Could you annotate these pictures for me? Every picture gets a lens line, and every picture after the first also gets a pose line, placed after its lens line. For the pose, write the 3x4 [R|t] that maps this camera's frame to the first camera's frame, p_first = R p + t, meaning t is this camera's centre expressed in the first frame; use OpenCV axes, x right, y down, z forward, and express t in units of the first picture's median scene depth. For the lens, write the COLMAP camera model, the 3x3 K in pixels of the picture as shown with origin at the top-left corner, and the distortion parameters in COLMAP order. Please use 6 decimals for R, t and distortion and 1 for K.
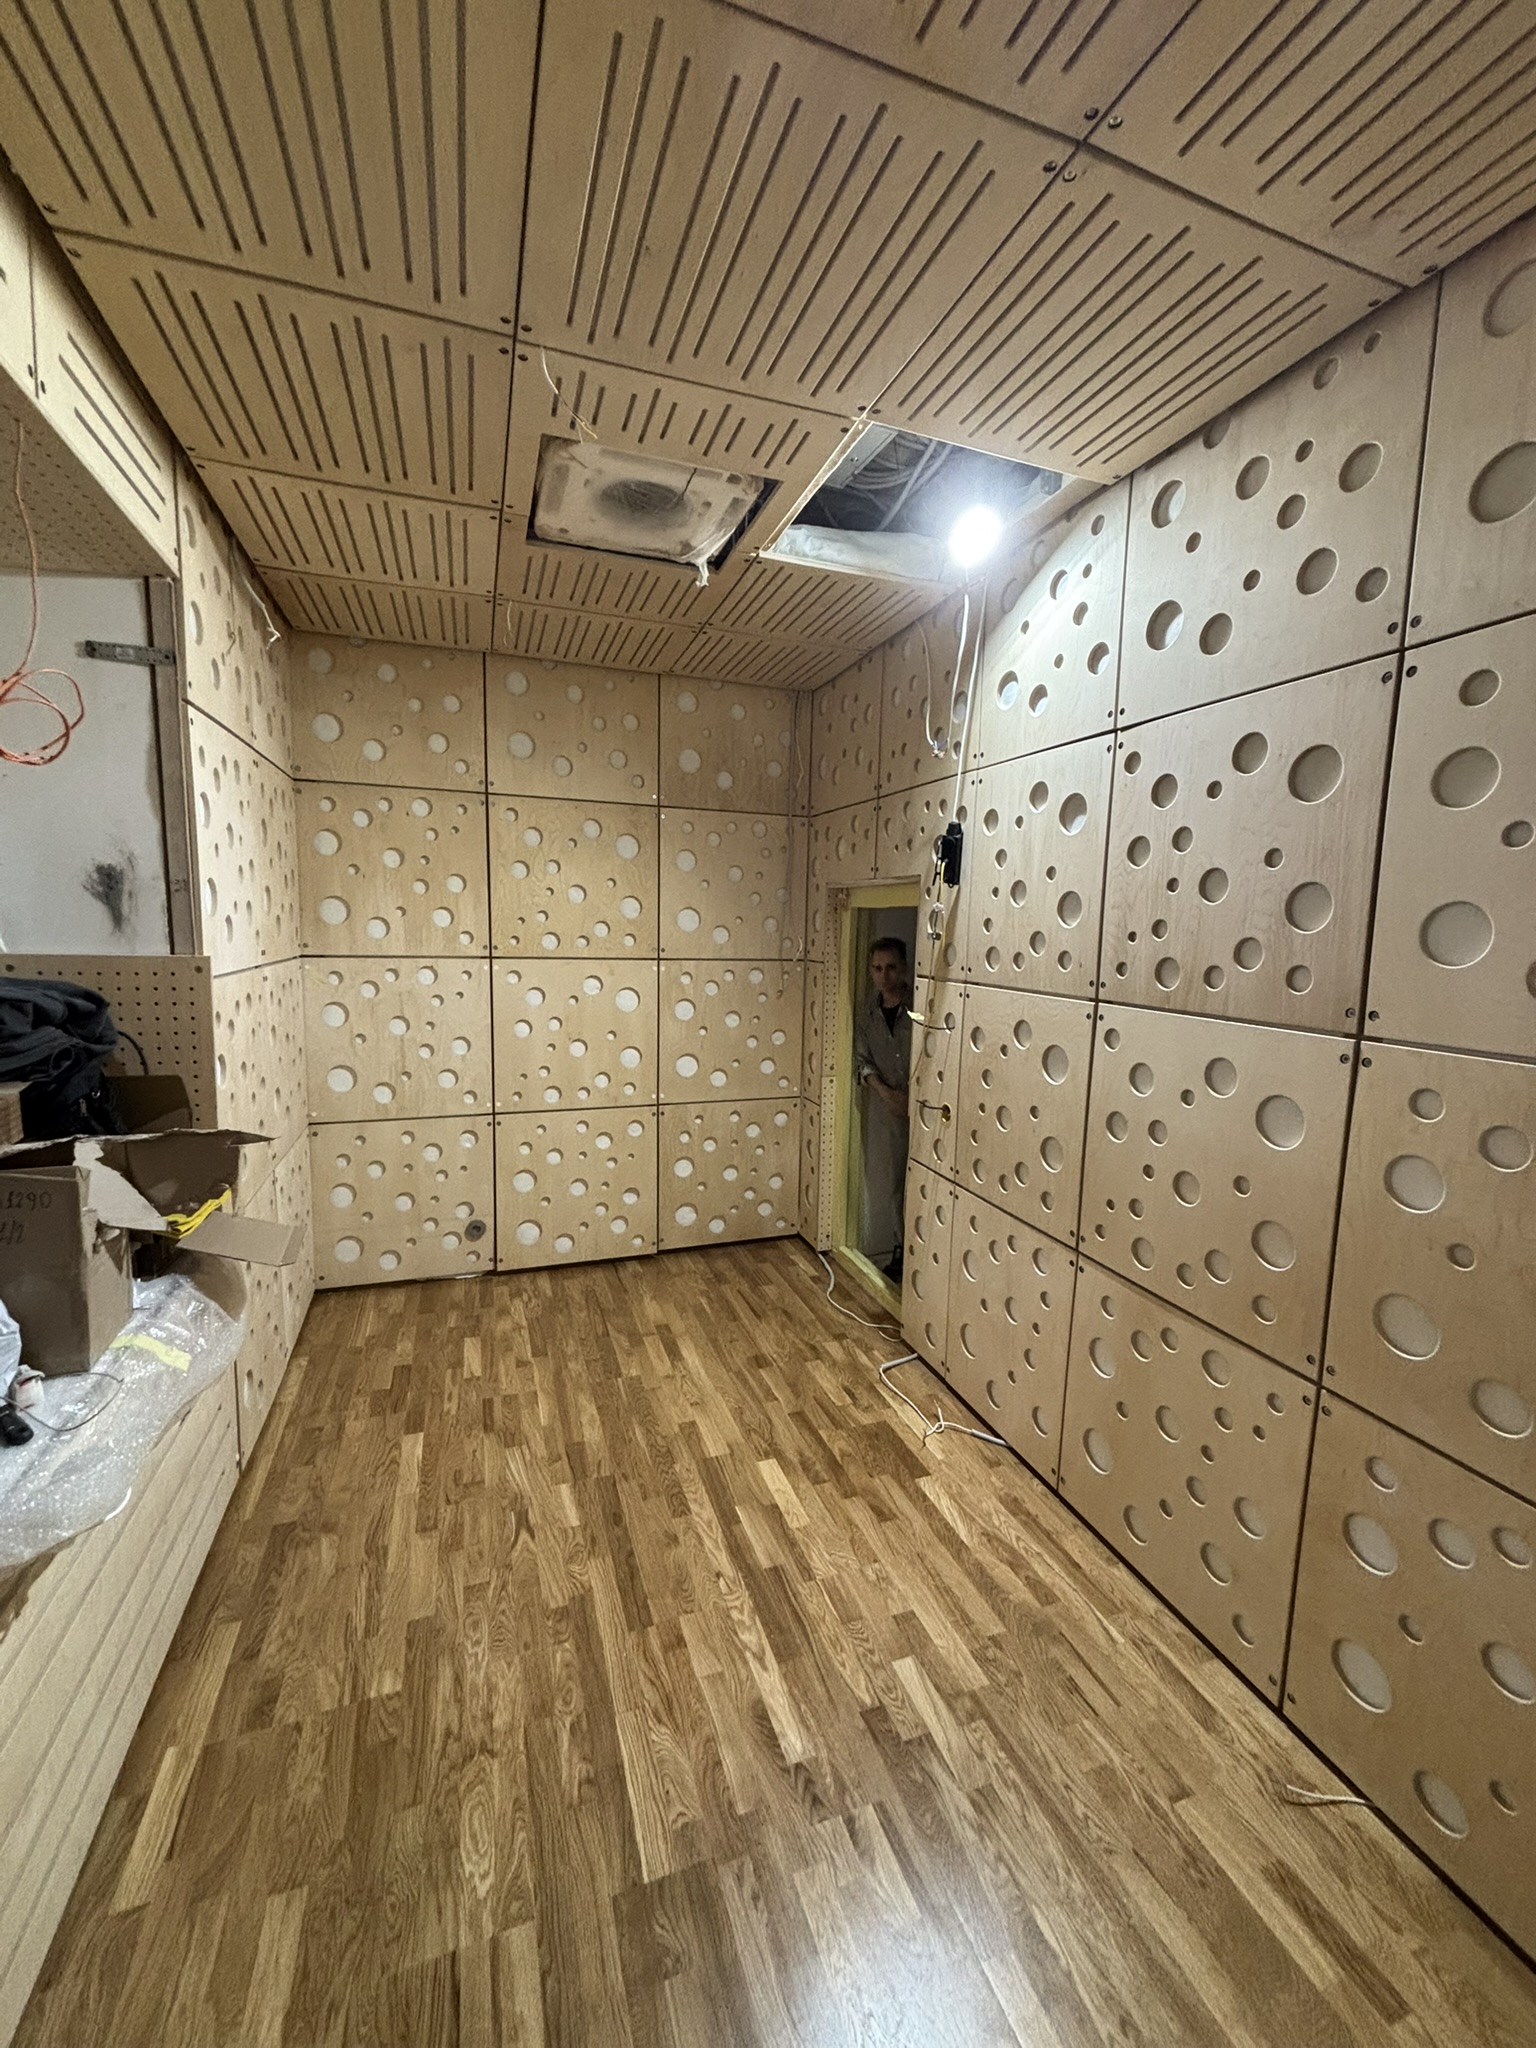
lens RADIAL K [[822.6, 0, 768.0], [0, 822.6, 1024.0], [0, 0, 1]] dist [-0.000306, -0.000024]
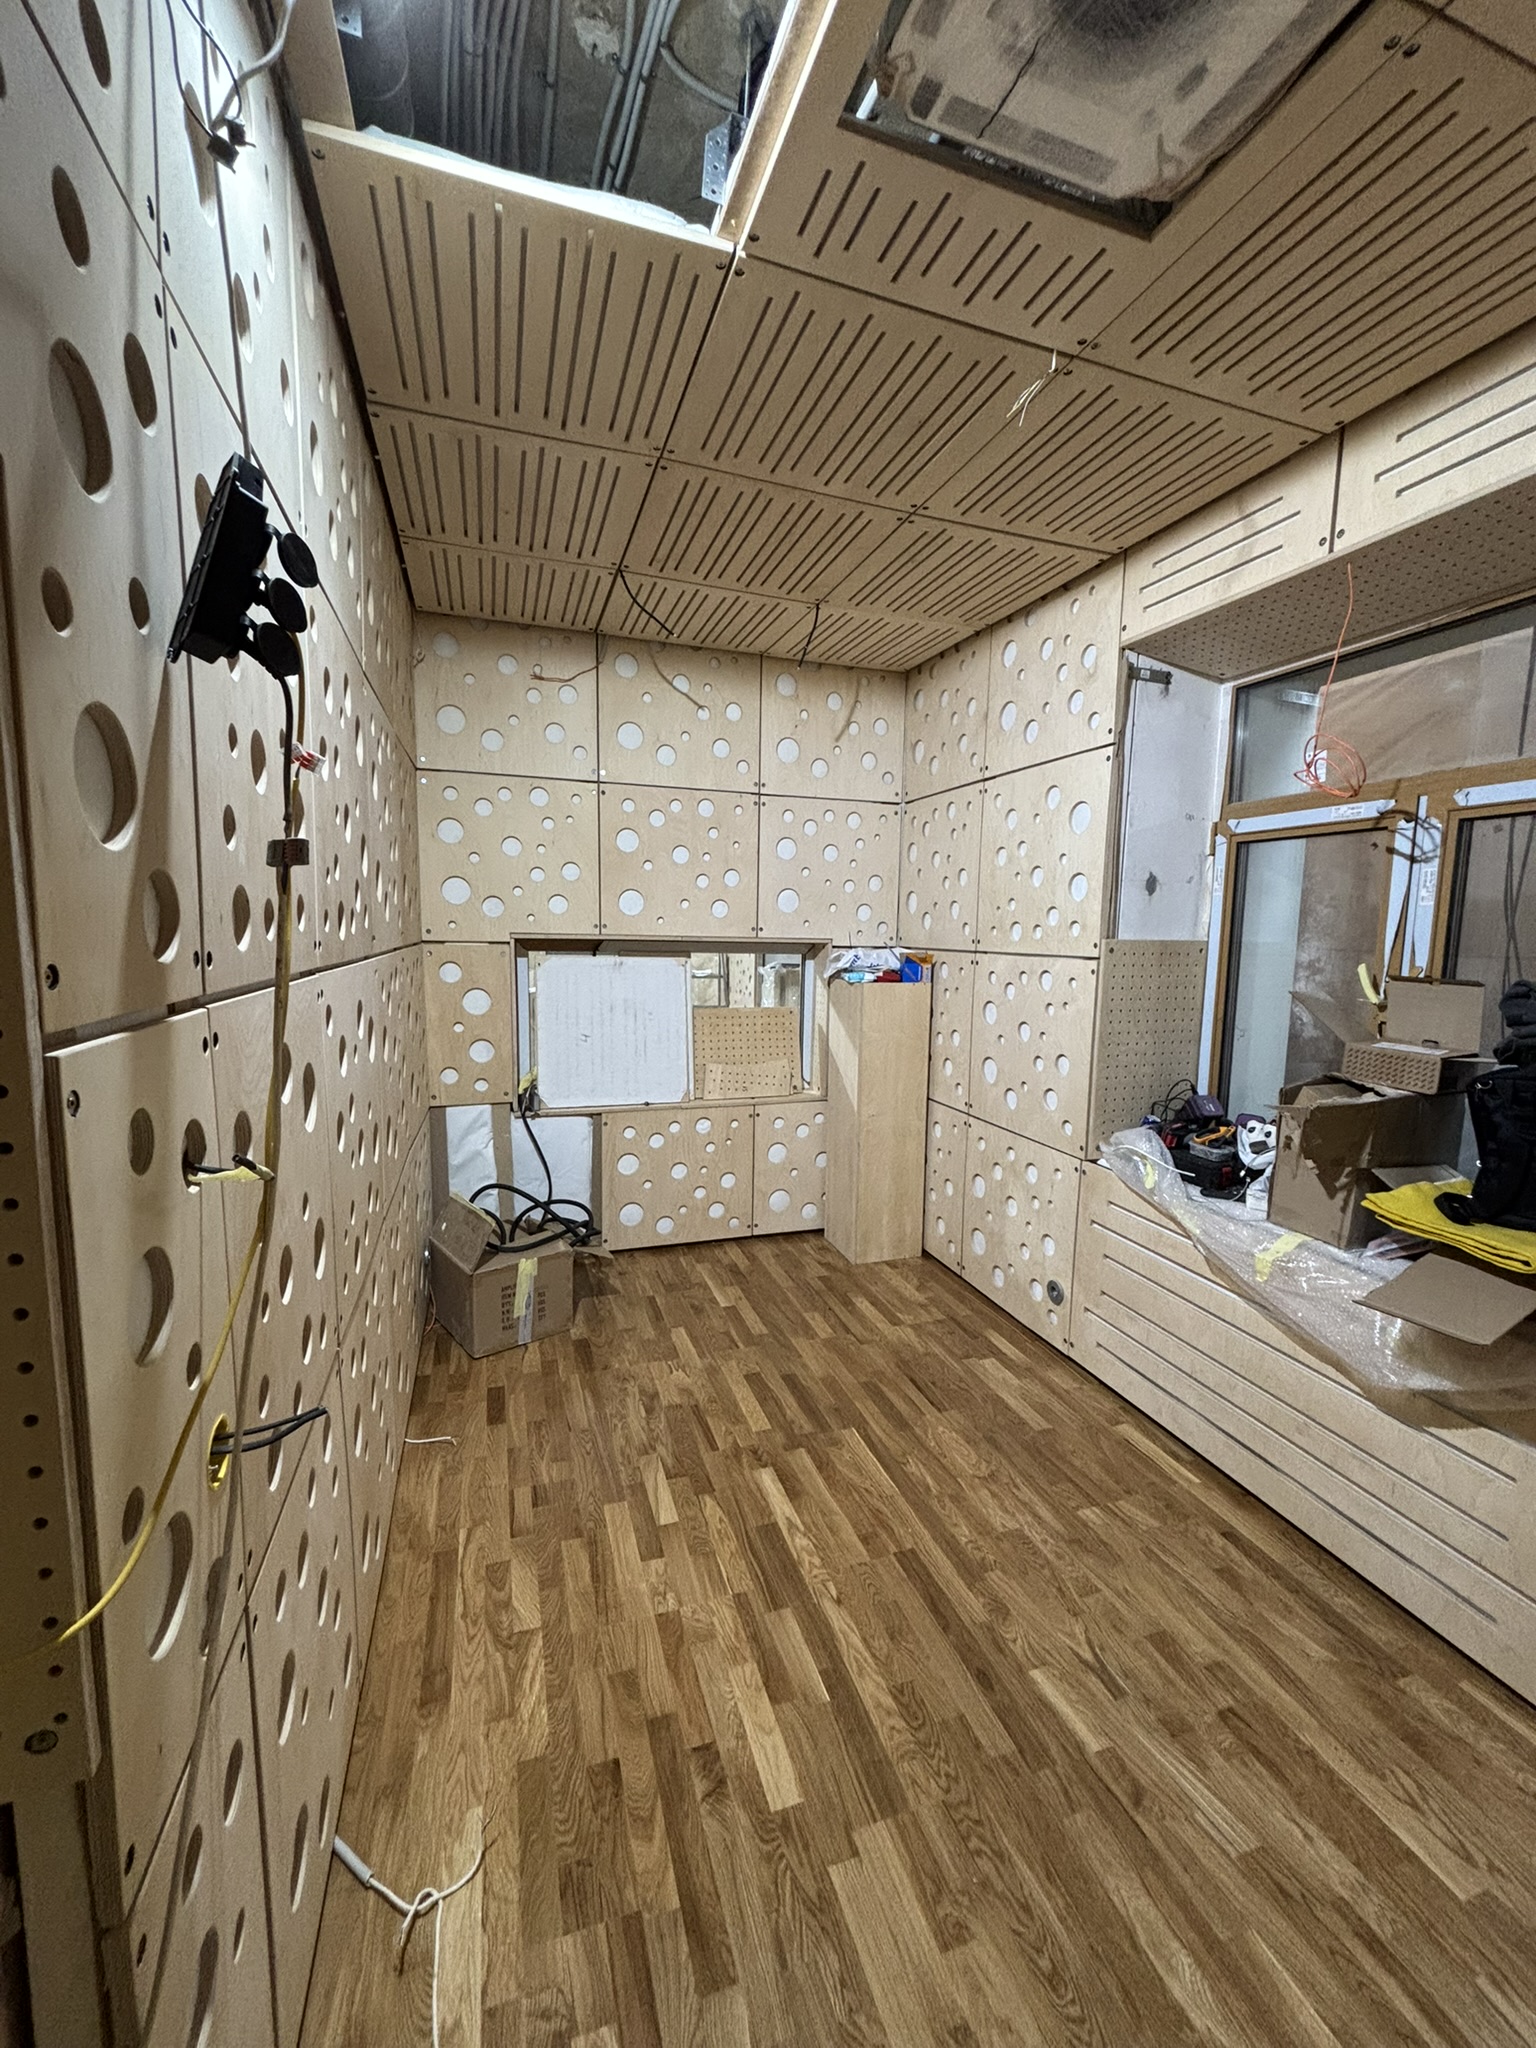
lens RADIAL K [[822.6, 0, 768.0], [0, 822.6, 1024.0], [0, 0, 1]] dist [-0.000306, -0.000024]
pose [[-0.998848, -0.044121, 0.018859, 0.029350], [-0.038360, 0.970382, 0.238510, -0.167547], [-0.028823, 0.237512, -0.970957, 1.748557]]
